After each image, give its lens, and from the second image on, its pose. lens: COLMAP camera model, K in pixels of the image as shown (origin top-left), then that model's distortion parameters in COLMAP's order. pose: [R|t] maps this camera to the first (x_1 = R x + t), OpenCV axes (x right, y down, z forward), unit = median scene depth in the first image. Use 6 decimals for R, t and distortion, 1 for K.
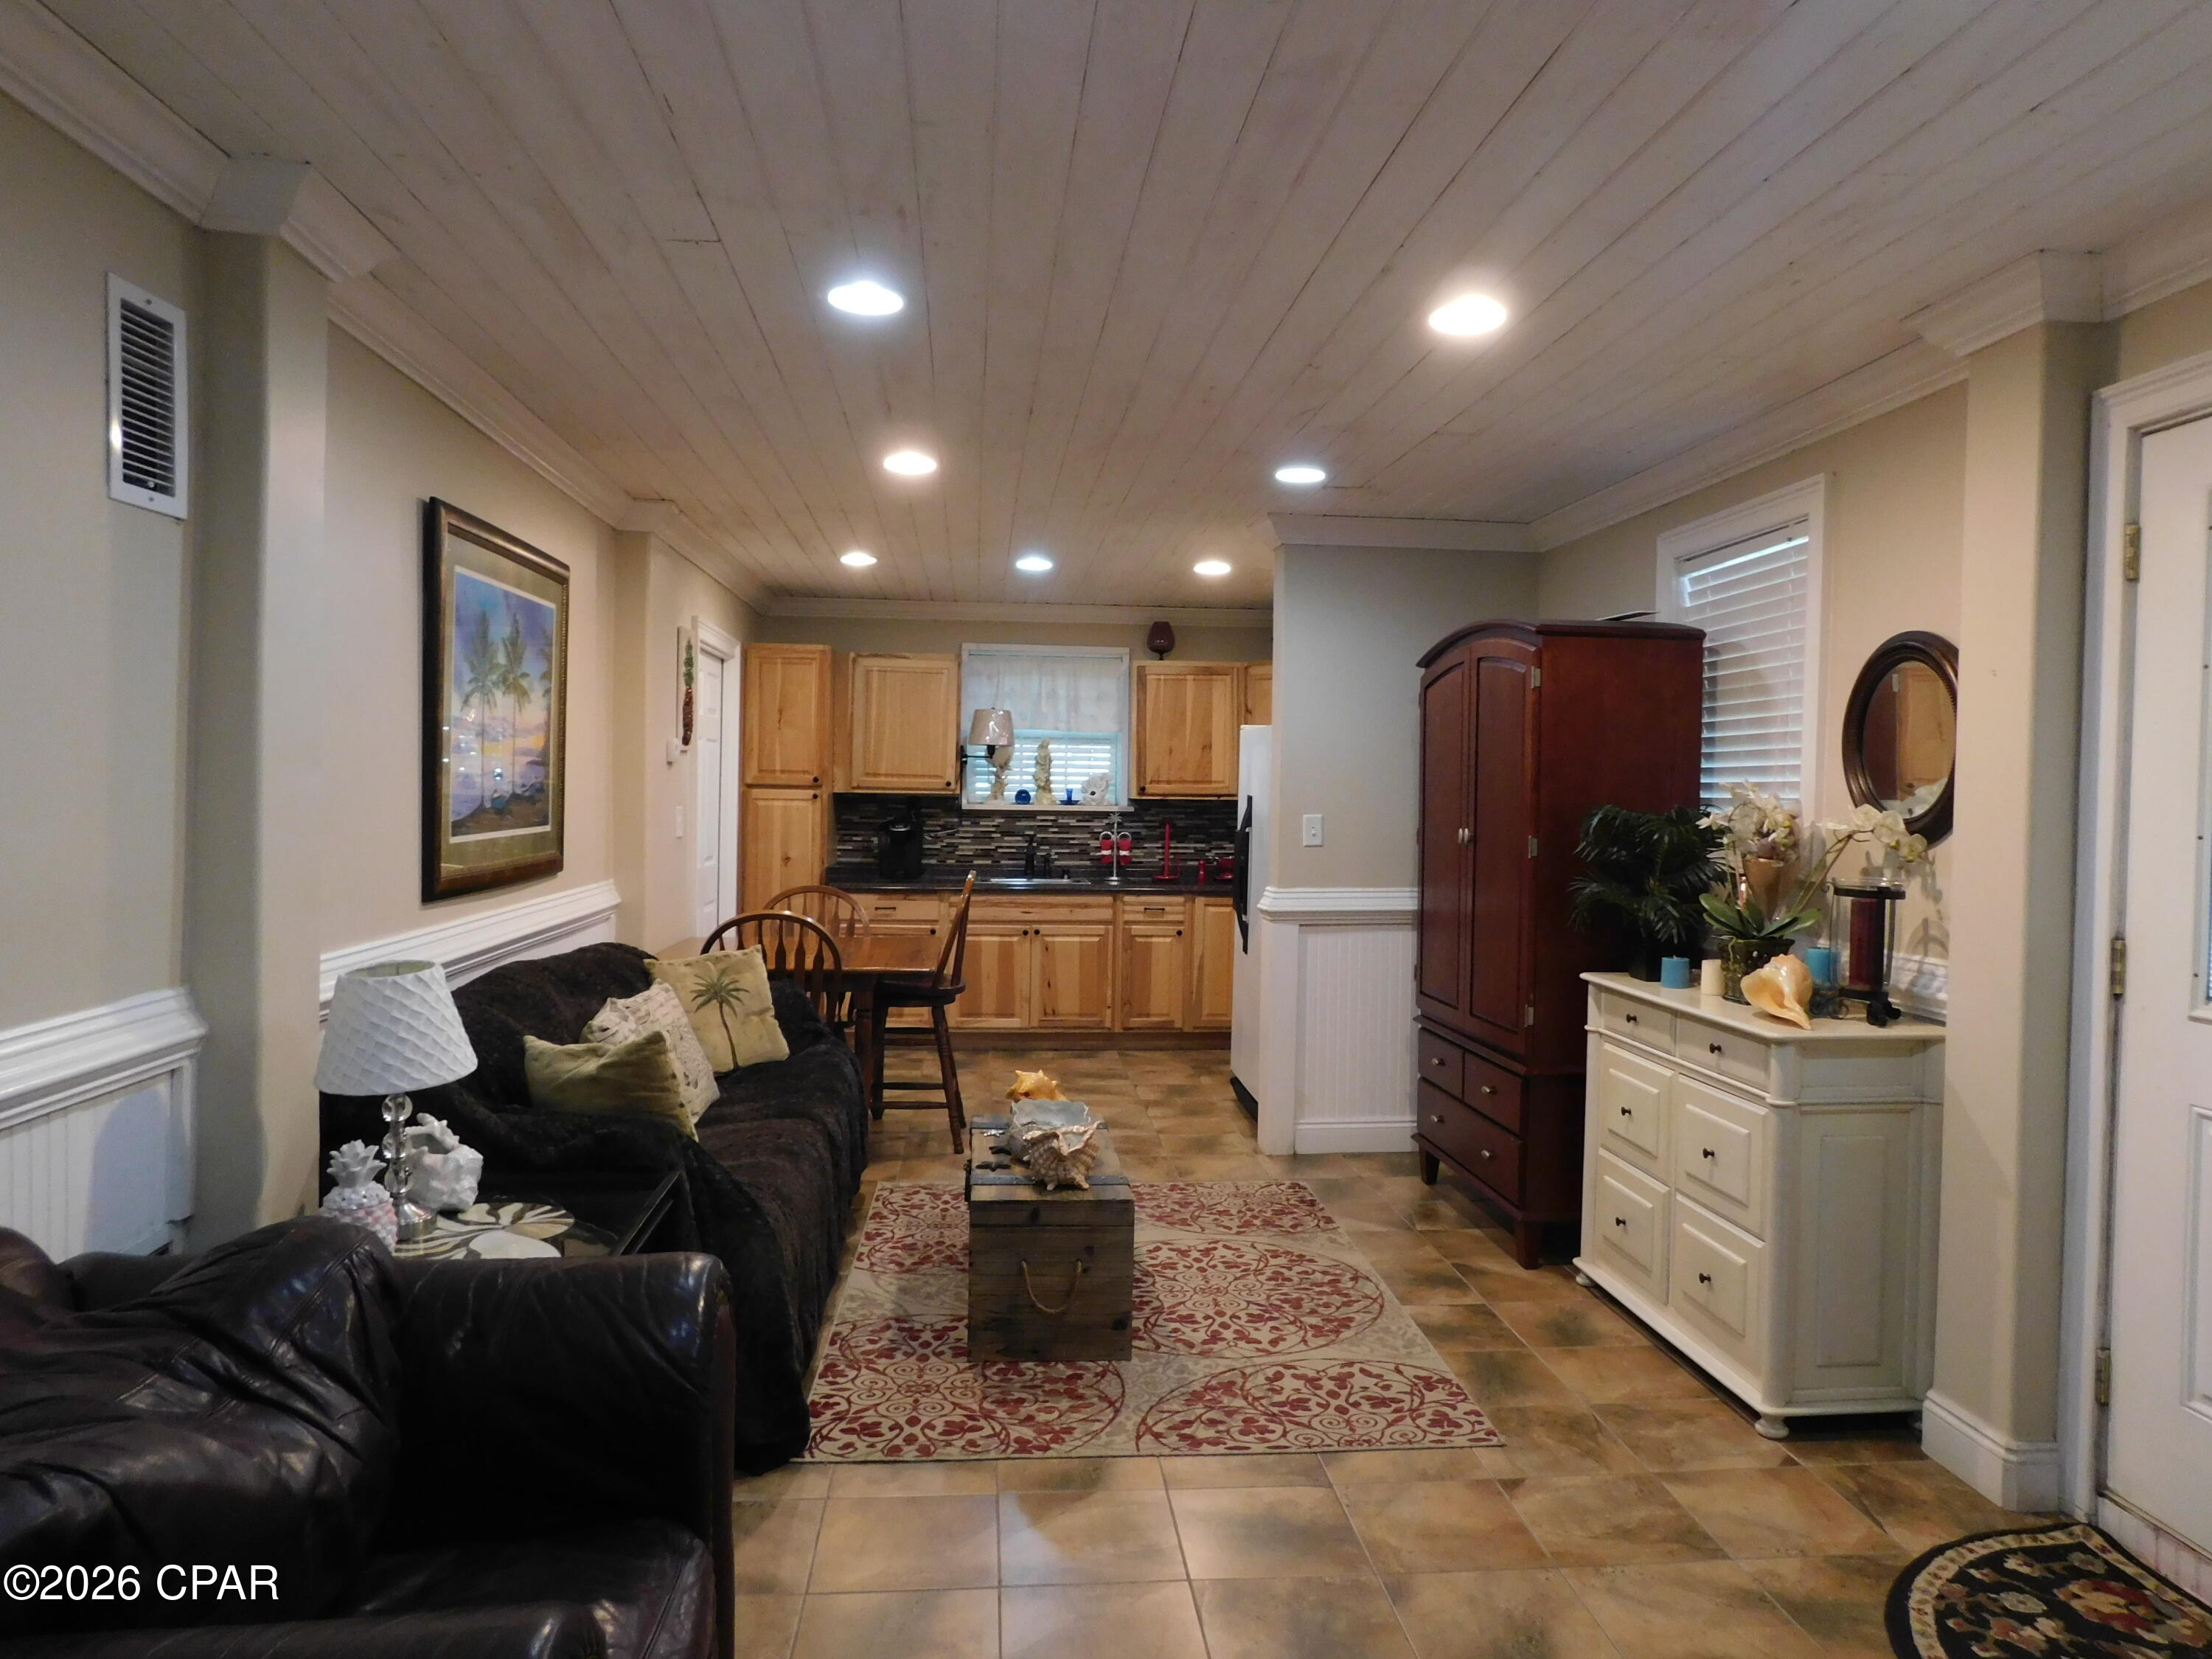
lens RADIAL K [[1467.2, 0, 1103.3], [0, 1467.2, 819.1], [0, 0, 1]] dist [-0.070111, 0.057562]
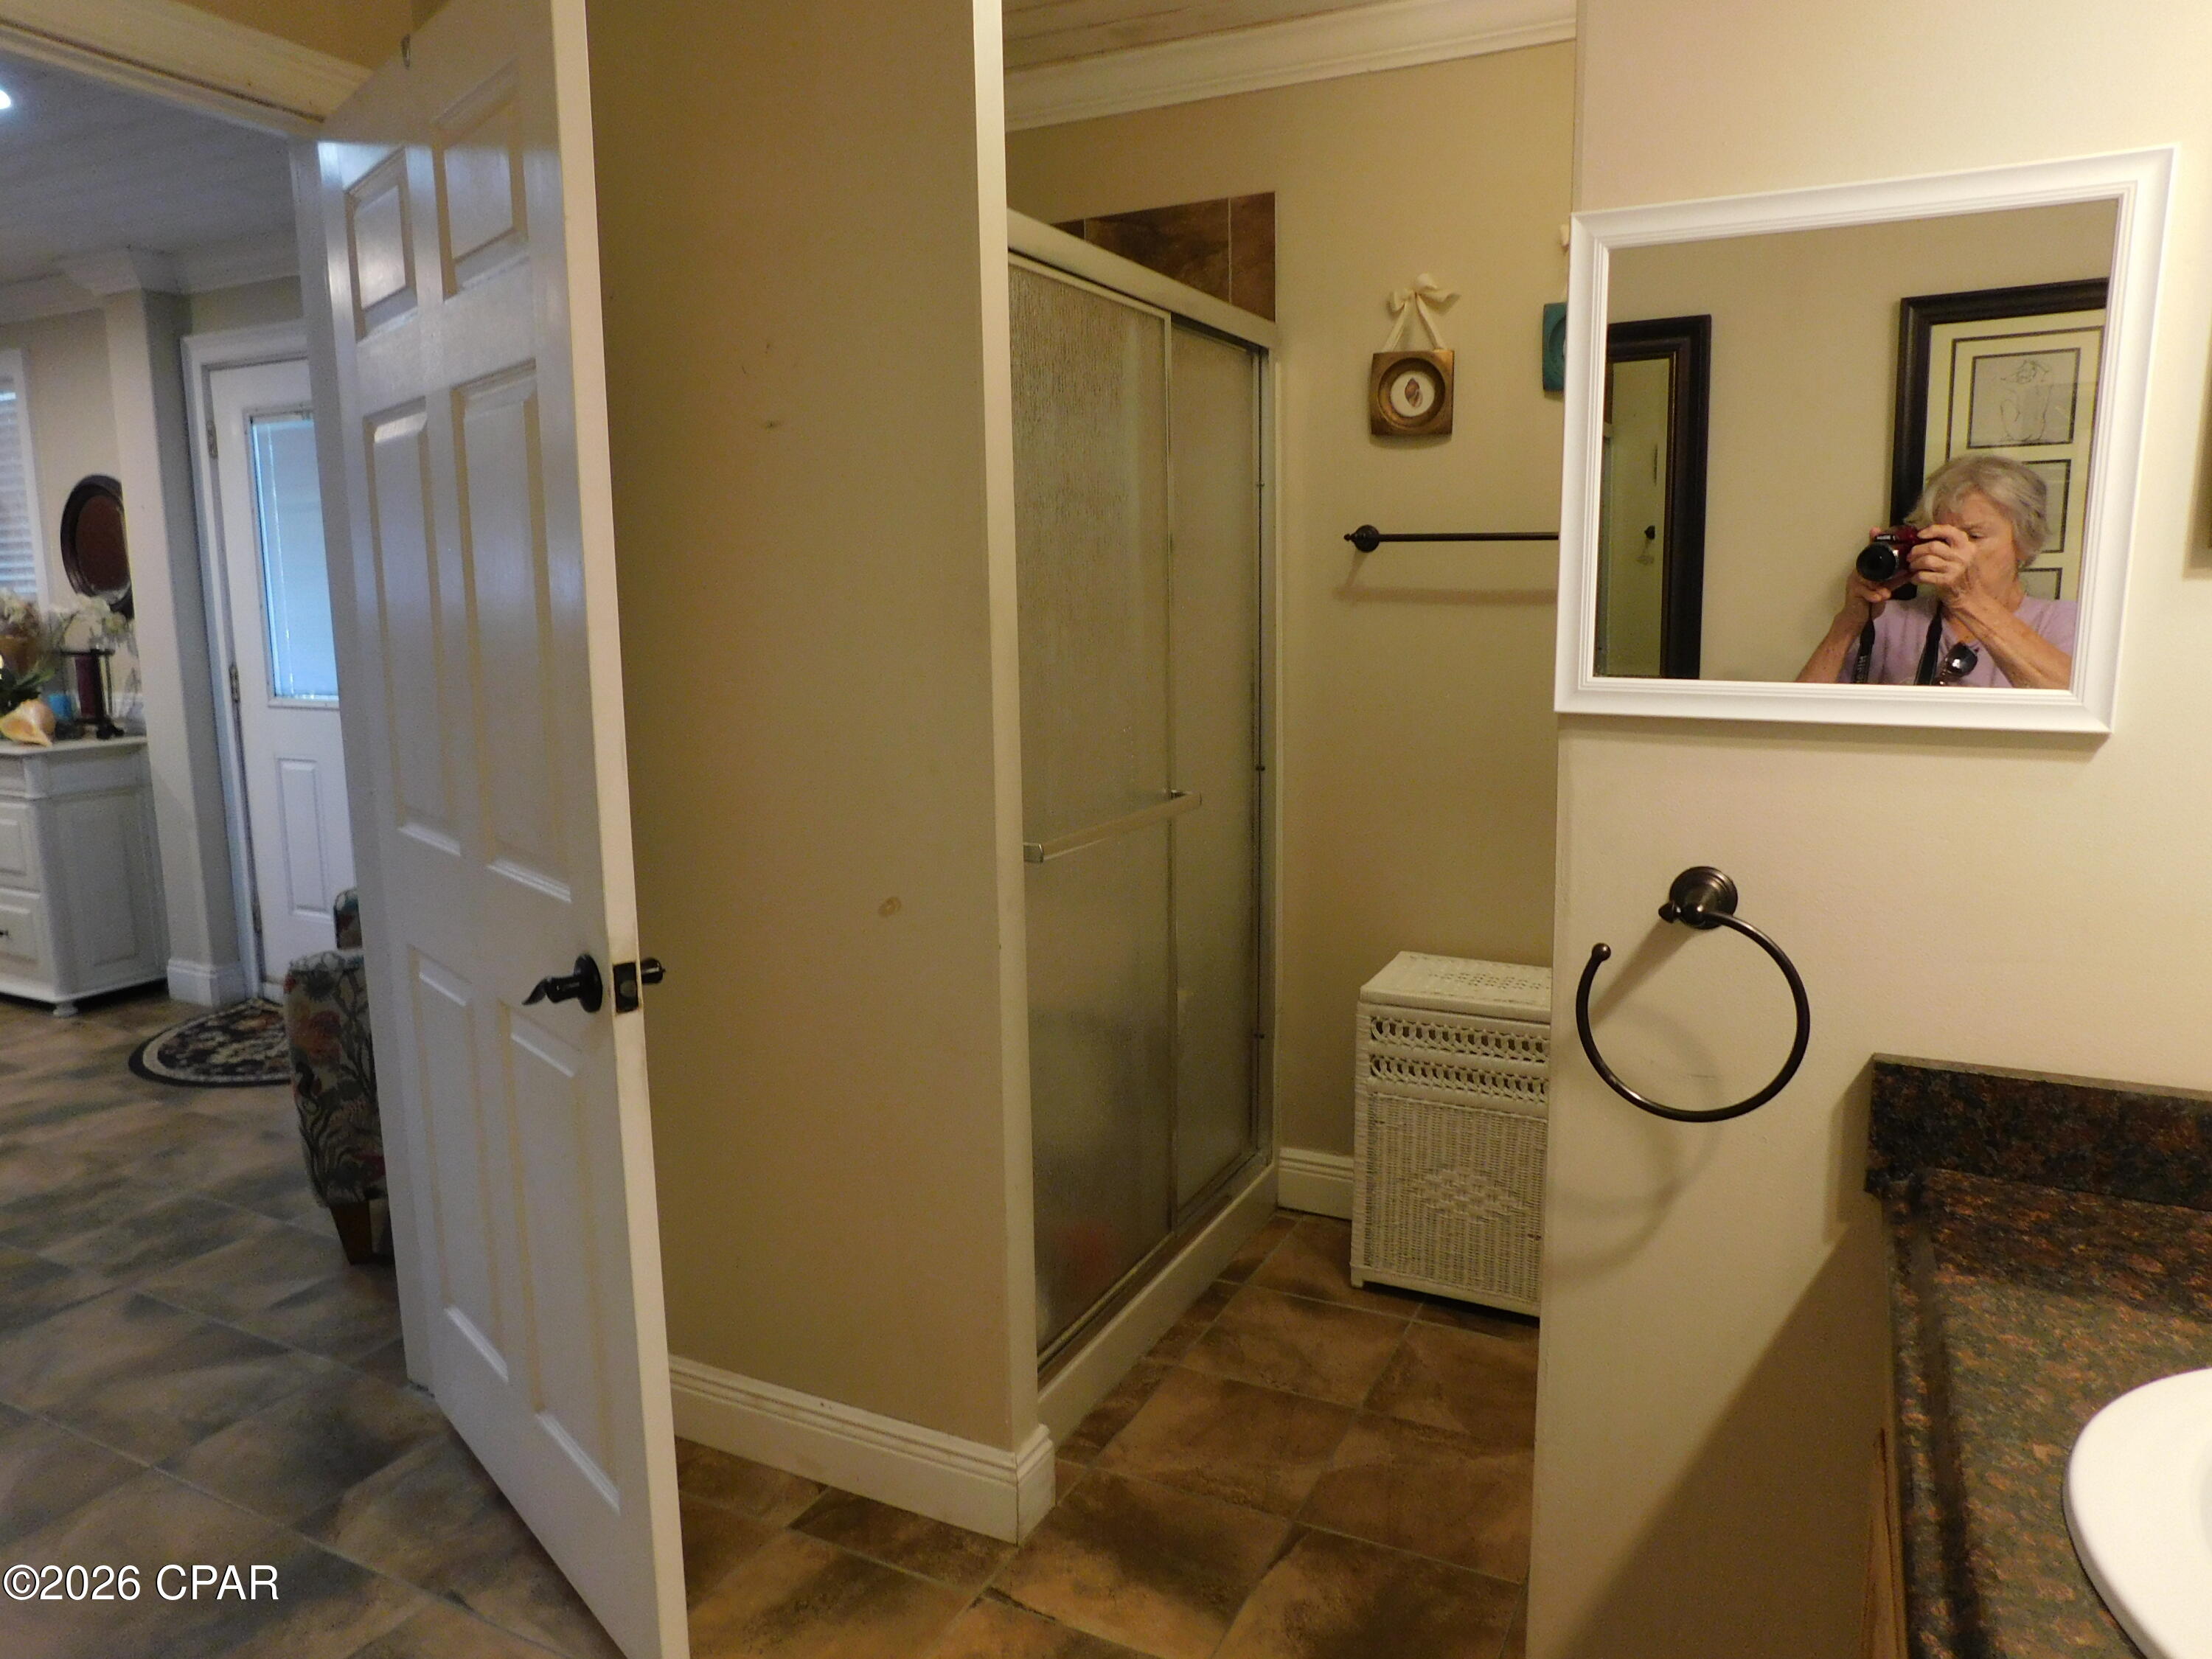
lens RADIAL K [[1467.2, 0, 1103.3], [0, 1467.2, 819.1], [0, 0, 1]] dist [-0.070111, 0.057562]
pose [[0.520243, -0.152719, 0.840252, -0.187500], [0.032630, 0.986717, 0.159137, 0.016918], [-0.853395, -0.055373, 0.518316, -0.641340]]
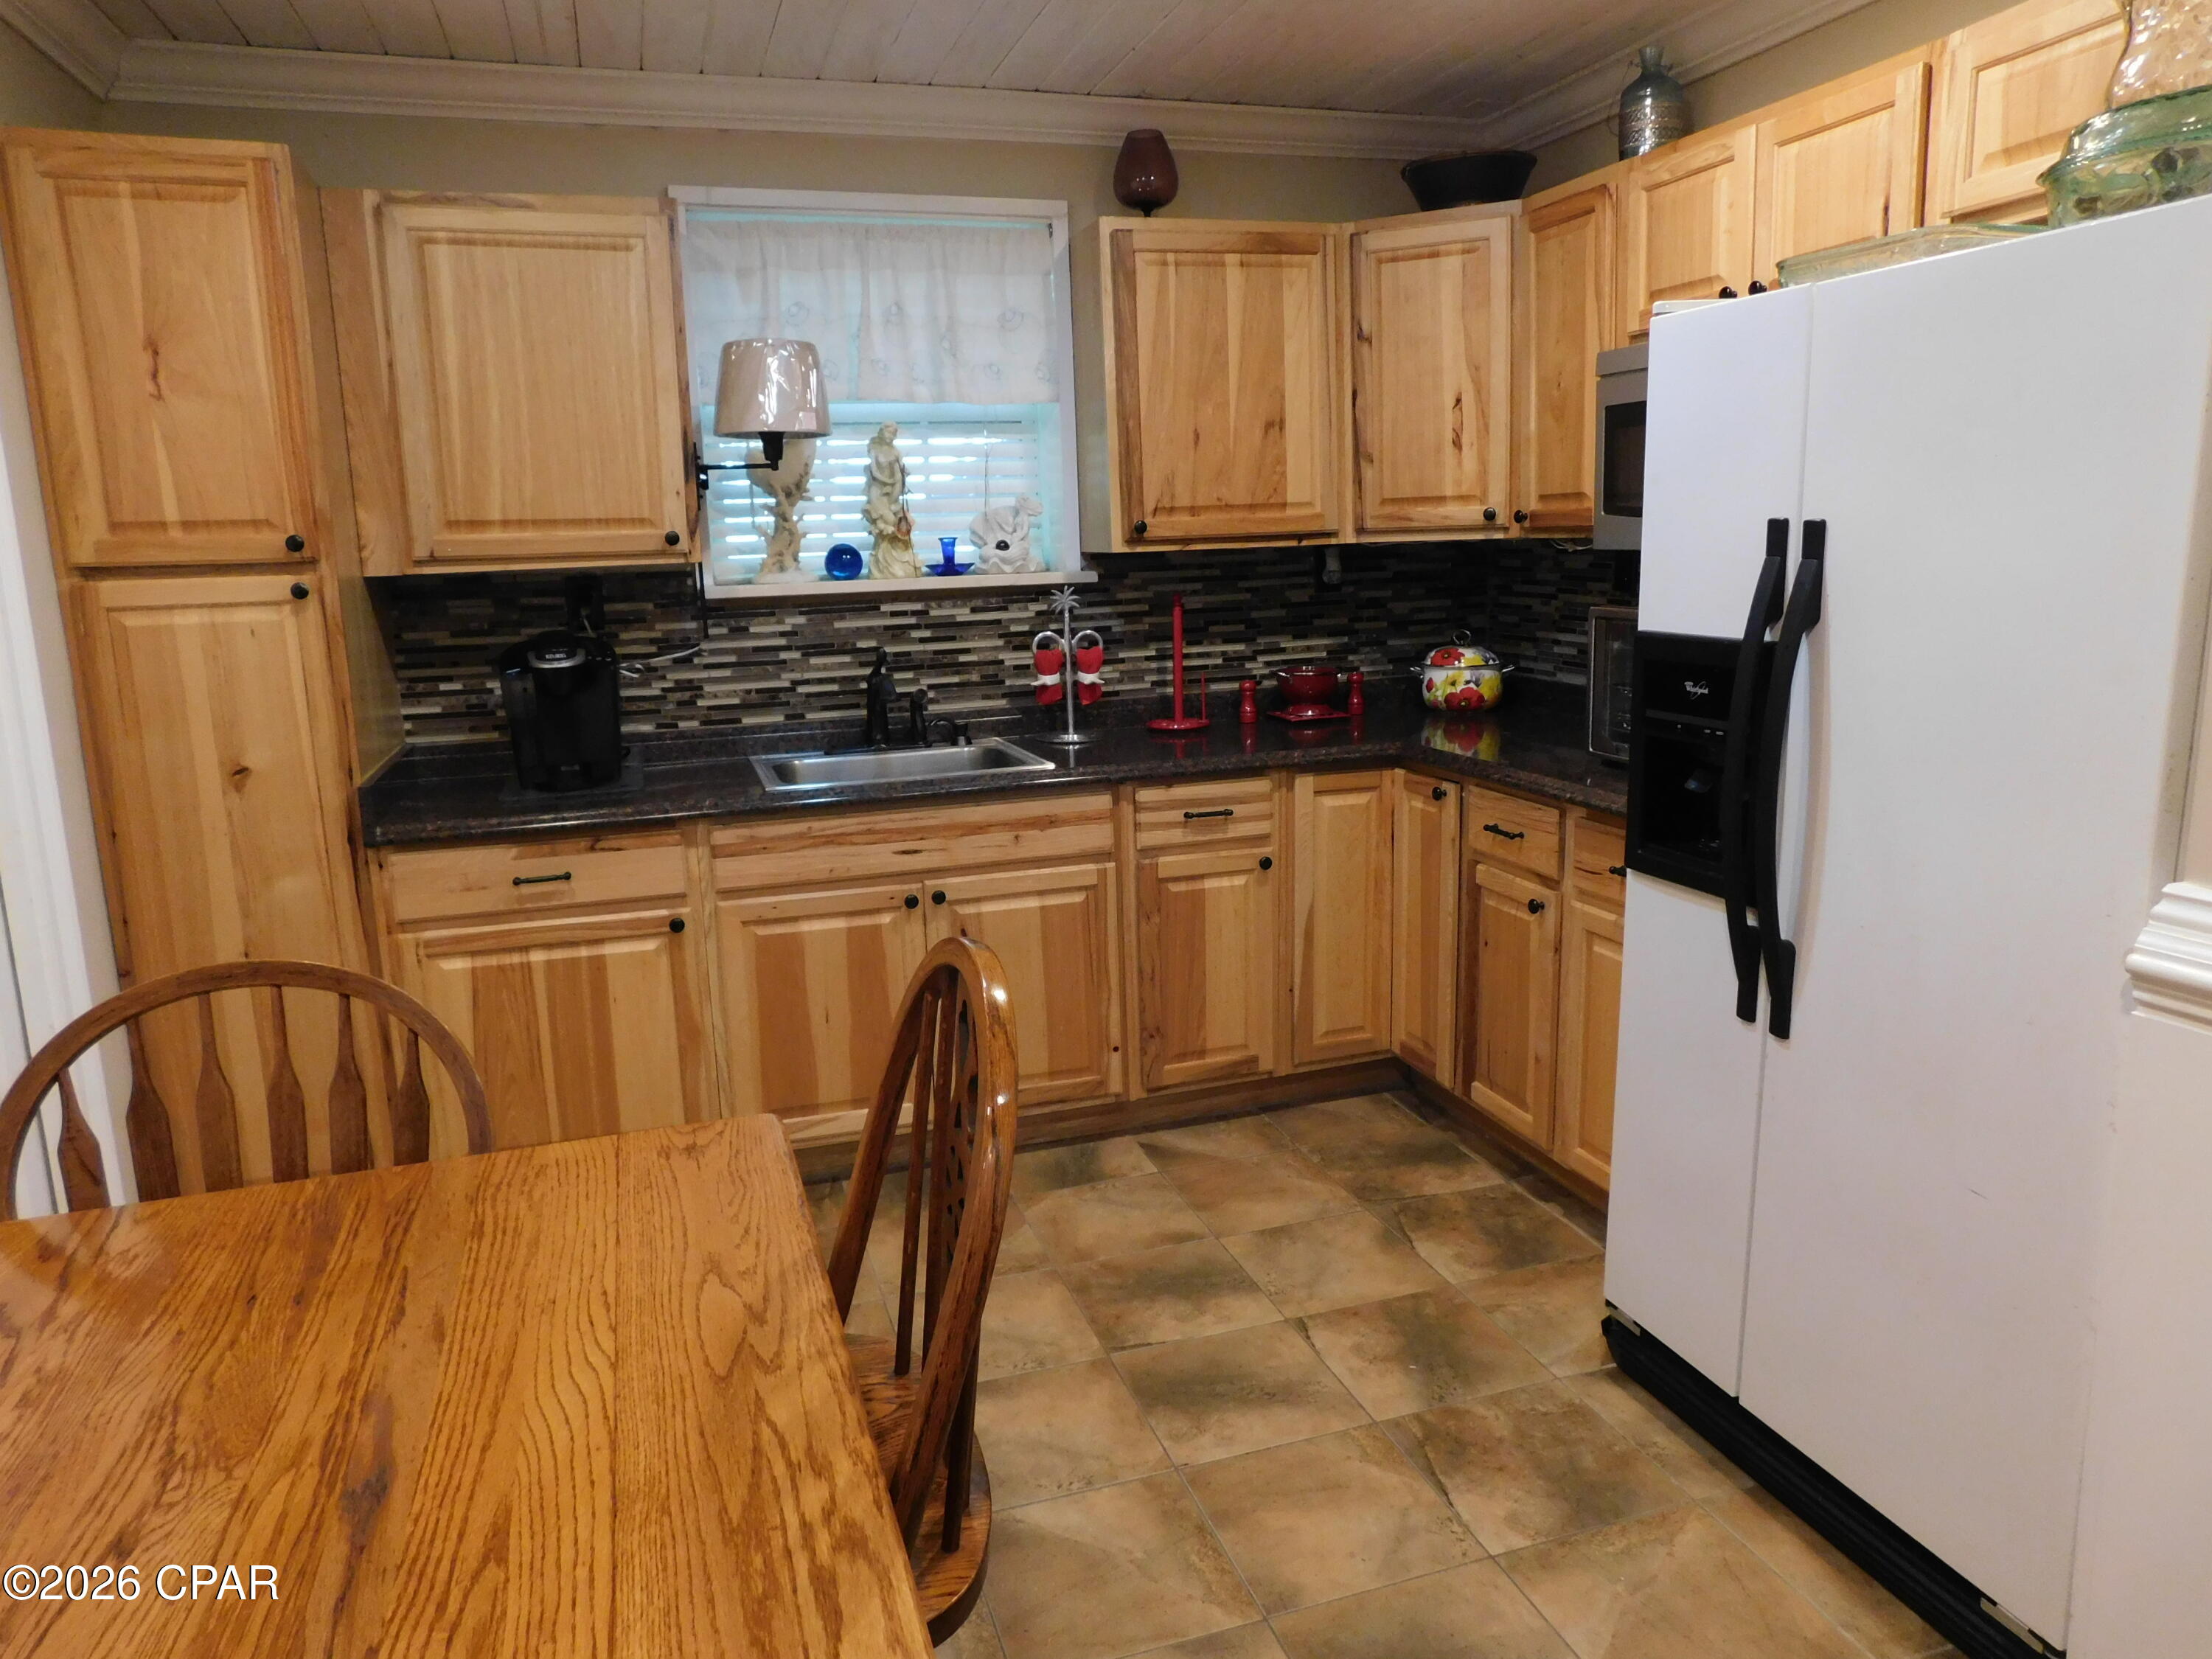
lens RADIAL K [[1467.2, 0, 1103.3], [0, 1467.2, 819.1], [0, 0, 1]] dist [-0.070111, 0.057562]
pose [[0.973090, -0.087388, 0.213213, -0.083462], [0.050774, 0.983871, 0.171525, -0.011051], [-0.224763, -0.156083, 0.961831, 0.589086]]
